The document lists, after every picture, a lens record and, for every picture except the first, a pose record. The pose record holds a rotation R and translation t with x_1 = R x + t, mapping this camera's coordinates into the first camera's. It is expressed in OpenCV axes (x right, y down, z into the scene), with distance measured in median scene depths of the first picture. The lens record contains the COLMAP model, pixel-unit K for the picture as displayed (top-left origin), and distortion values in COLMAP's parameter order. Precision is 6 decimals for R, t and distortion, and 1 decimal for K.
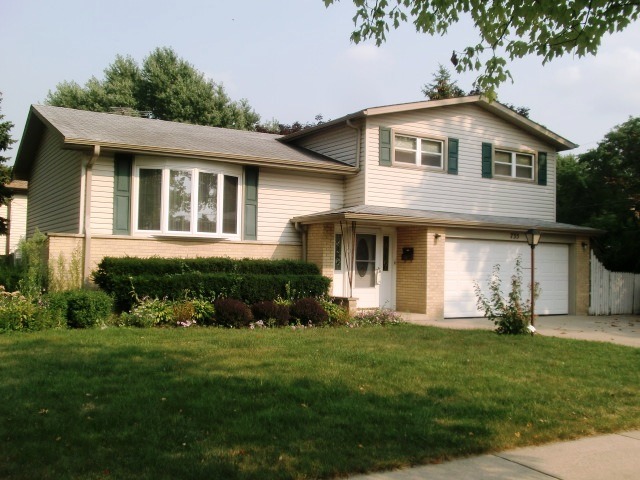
lens RADIAL K [[658.1, 0, 317.1], [0, 658.1, 233.7], [0, 0, 1]] dist [-0.029718, 0.000000]
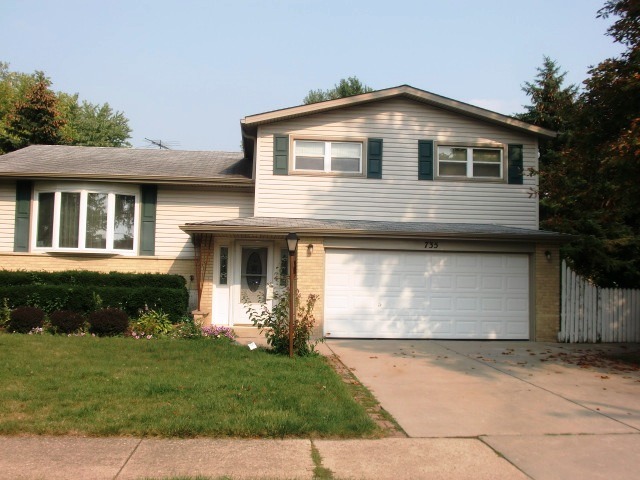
lens RADIAL K [[658.1, 0, 317.8], [0, 658.1, 244.6], [0, 0, 1]] dist [-0.029718, 0.000000]
pose [[0.903342, -0.028730, -0.427958, 0.583489], [0.018108, 0.999419, -0.028871, 0.027505], [0.428539, 0.018331, 0.903337, 0.176400]]
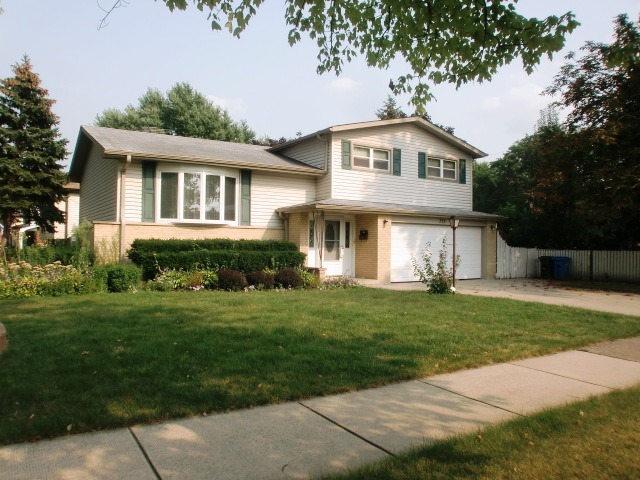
lens RADIAL K [[491.5, 0, 316.4], [0, 491.5, 241.5], [0, 0, 1]] dist [-0.101407, 0.002123]
pose [[0.999348, -0.008021, 0.035197, 0.006516], [0.006568, 0.999129, 0.041211, 0.001944], [-0.035497, -0.040953, 0.998530, 0.004265]]
